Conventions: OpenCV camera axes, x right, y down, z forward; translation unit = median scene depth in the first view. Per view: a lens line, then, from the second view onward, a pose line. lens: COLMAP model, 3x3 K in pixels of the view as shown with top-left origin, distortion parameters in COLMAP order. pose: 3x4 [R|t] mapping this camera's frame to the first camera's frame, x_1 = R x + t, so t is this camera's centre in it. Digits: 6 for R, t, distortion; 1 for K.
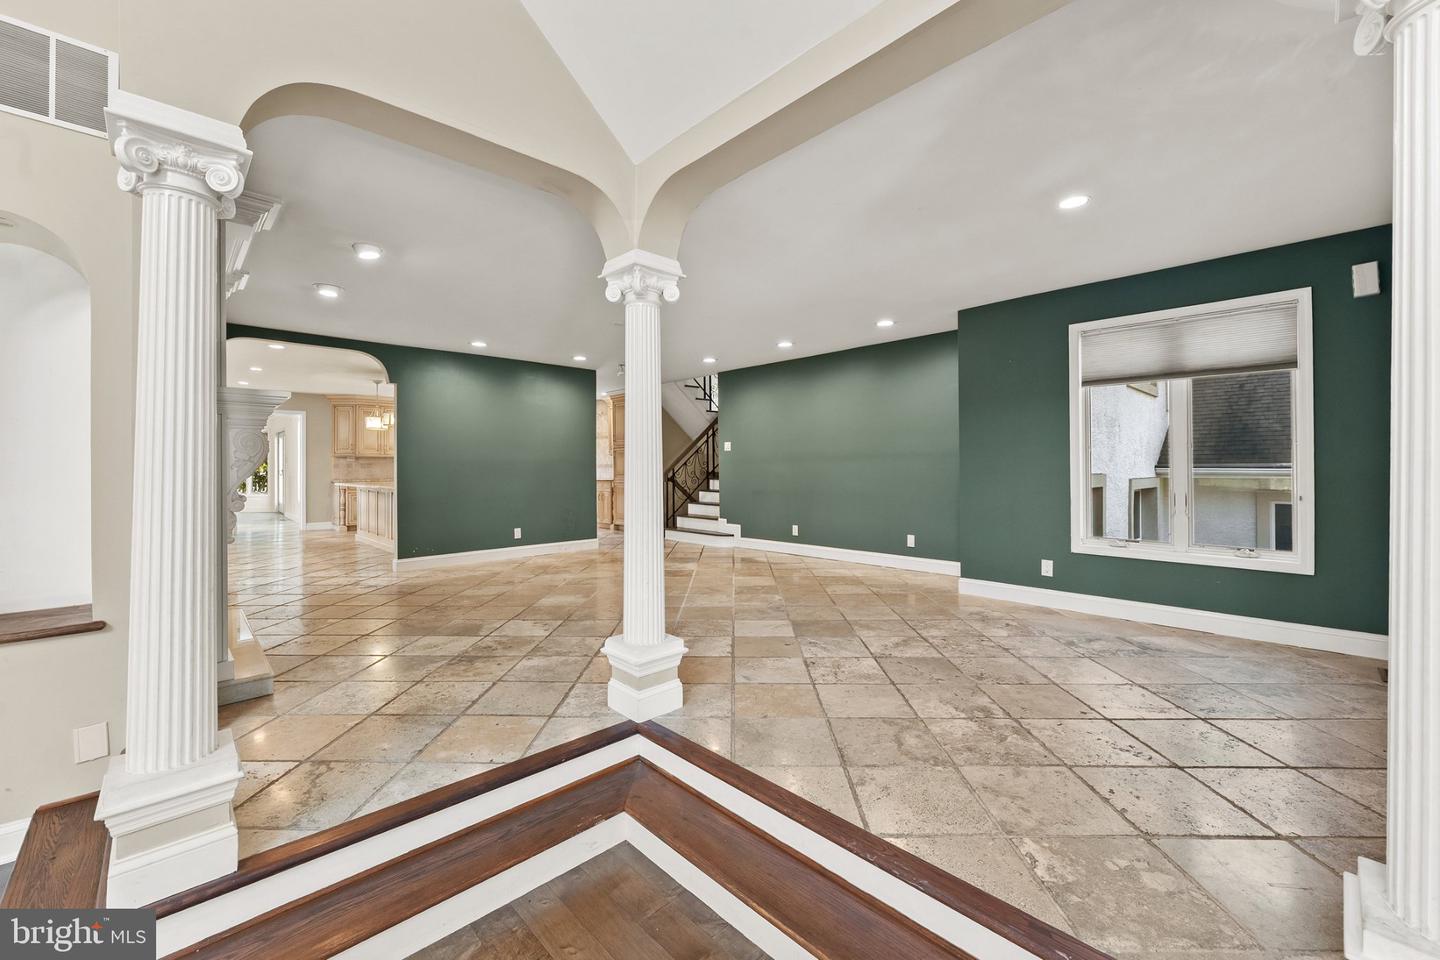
lens RADIAL K [[590.7, 0, 720.8], [0, 590.7, 460.1], [0, 0, 1]] dist [-0.000809, -0.000151]
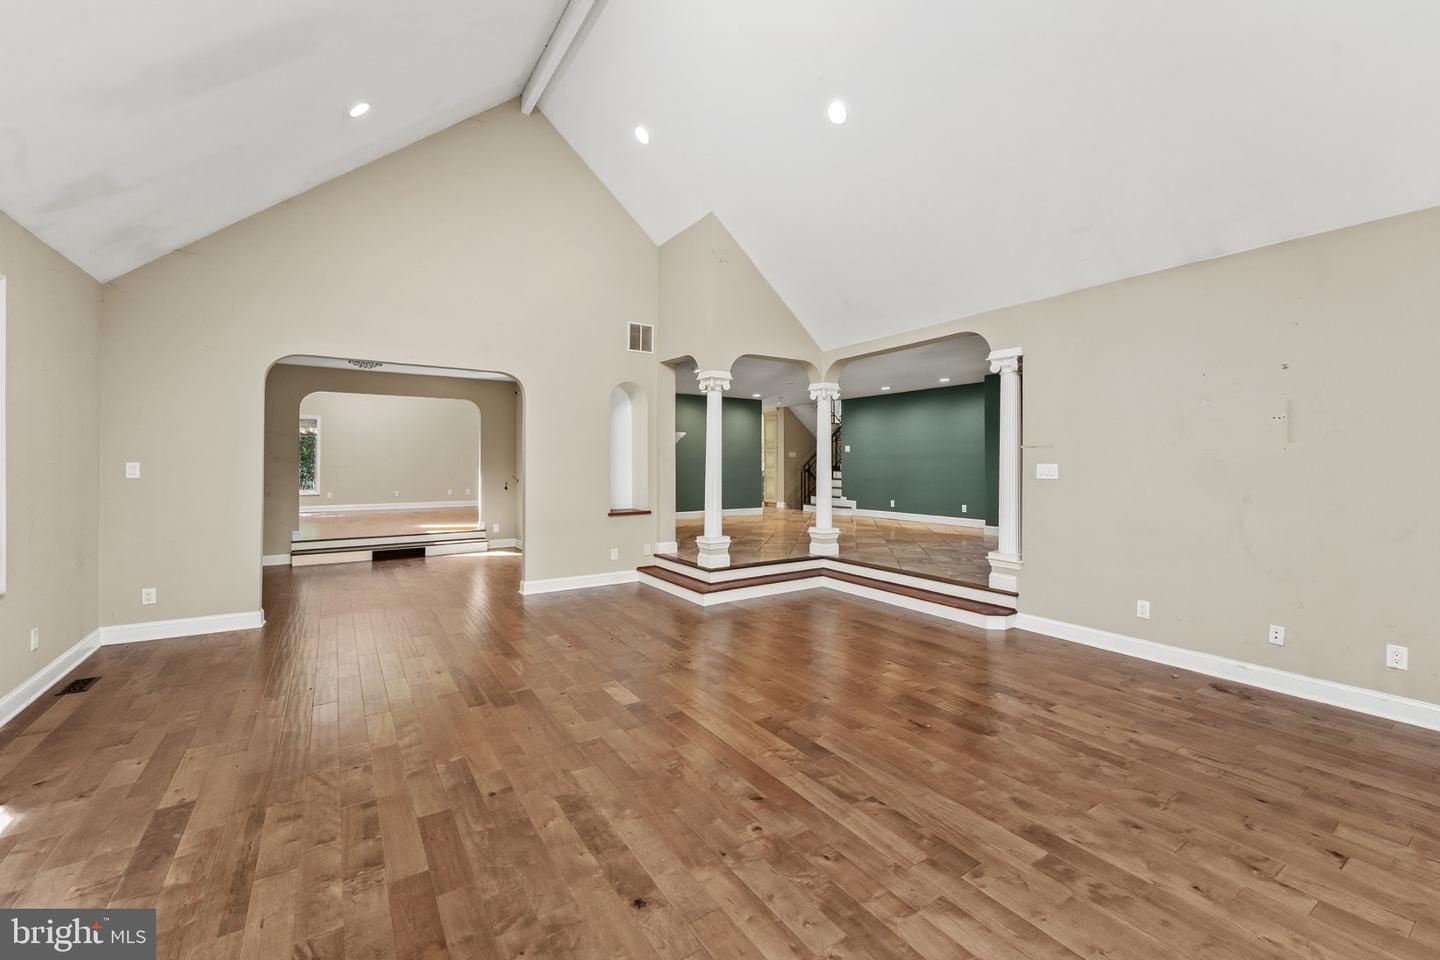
lens RADIAL K [[590.7, 0, 720.8], [0, 590.7, 460.1], [0, 0, 1]] dist [-0.000809, -0.000151]
pose [[0.983766, 0.006246, -0.179345, -0.044906], [-0.004816, 0.999953, 0.008409, -0.007261], [0.179389, -0.007409, 0.983750, -0.673075]]
